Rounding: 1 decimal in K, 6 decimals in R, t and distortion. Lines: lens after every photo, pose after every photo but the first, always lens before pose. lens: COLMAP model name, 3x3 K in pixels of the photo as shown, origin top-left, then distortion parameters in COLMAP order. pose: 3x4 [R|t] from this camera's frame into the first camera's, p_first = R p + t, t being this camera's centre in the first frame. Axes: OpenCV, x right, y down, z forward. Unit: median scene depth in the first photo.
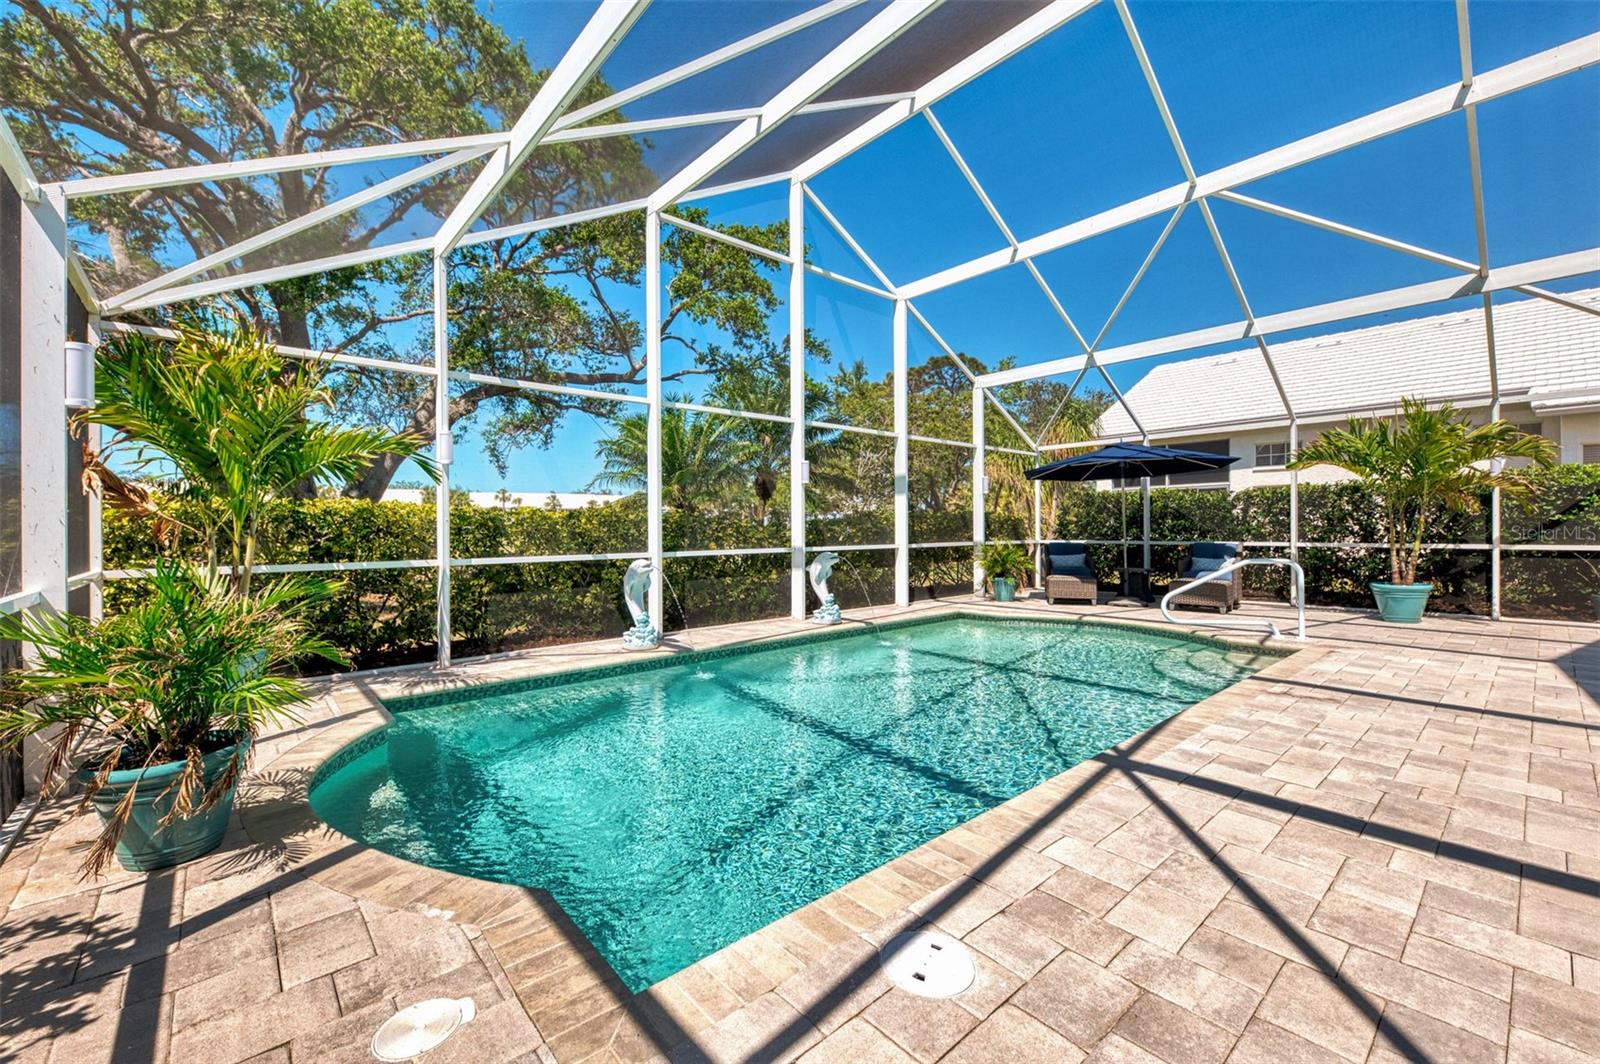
lens RADIAL K [[658.9, 0, 801.3], [0, 658.9, 533.1], [0, 0, 1]] dist [-0.012689, 0.000192]
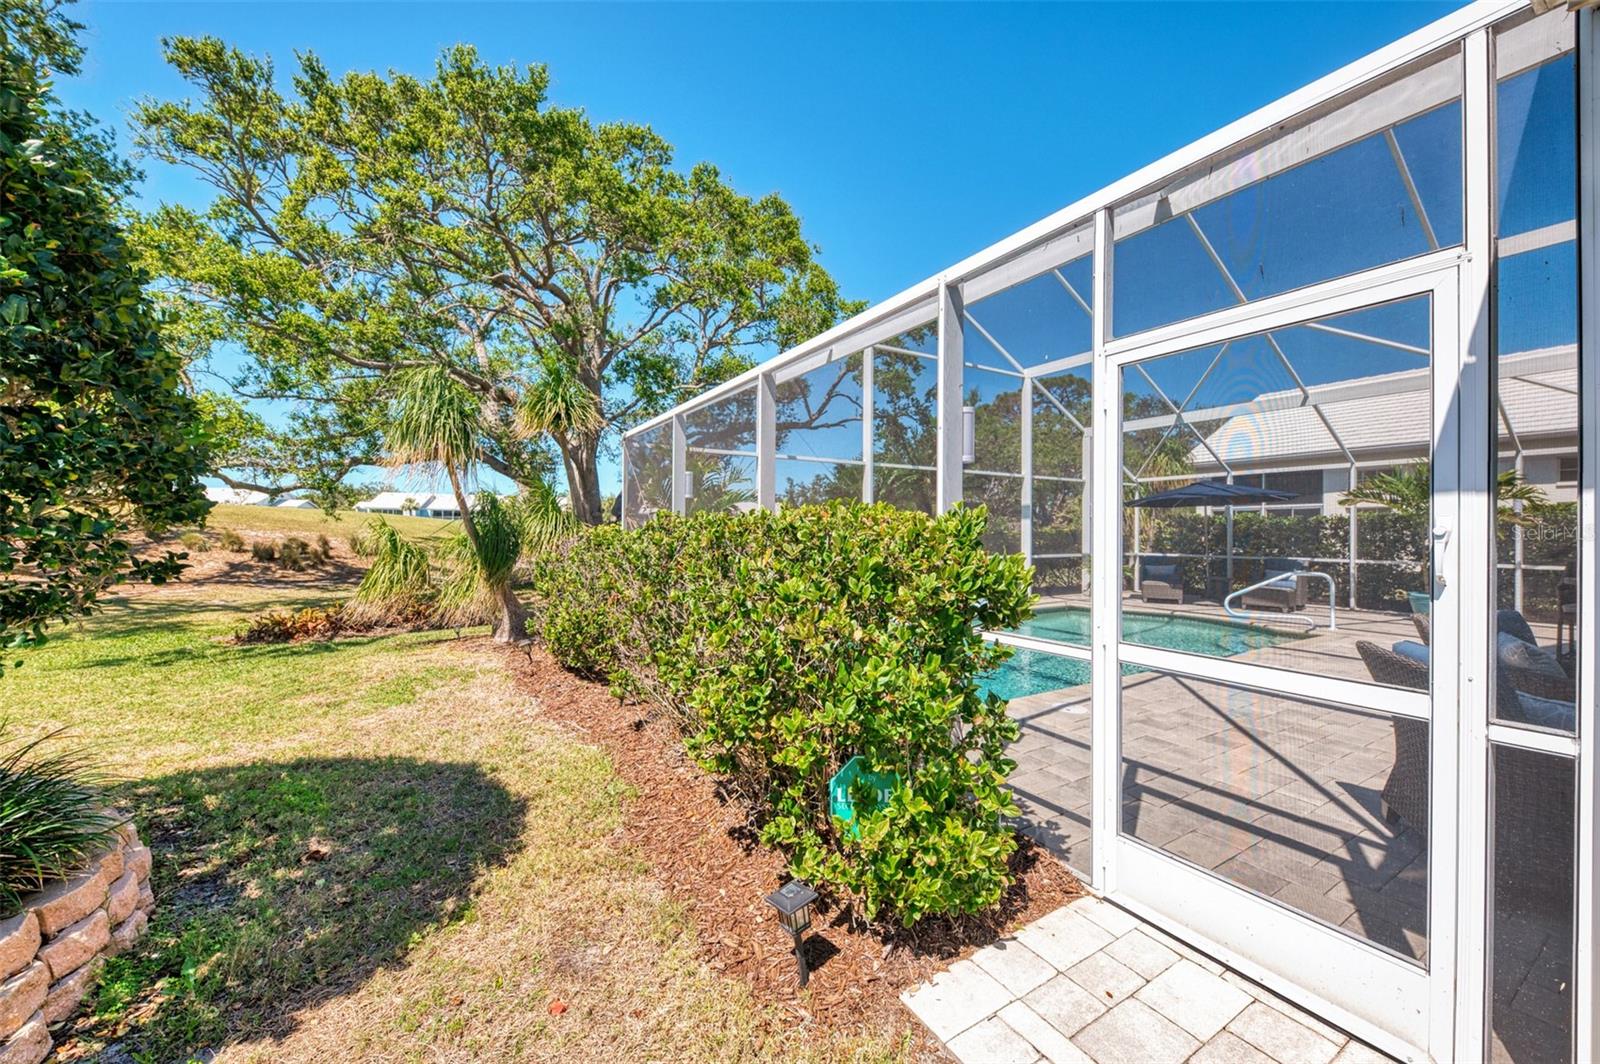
lens RADIAL K [[612.3, 0, 798.5], [0, 612.3, 529.9], [0, 0, 1]] dist [0.011628, -0.000487]
pose [[0.985318, 0.007725, -0.170556, -0.095646], [-0.009411, 0.999915, -0.009078, -0.019853], [0.170471, 0.010549, 0.985306, -0.329193]]
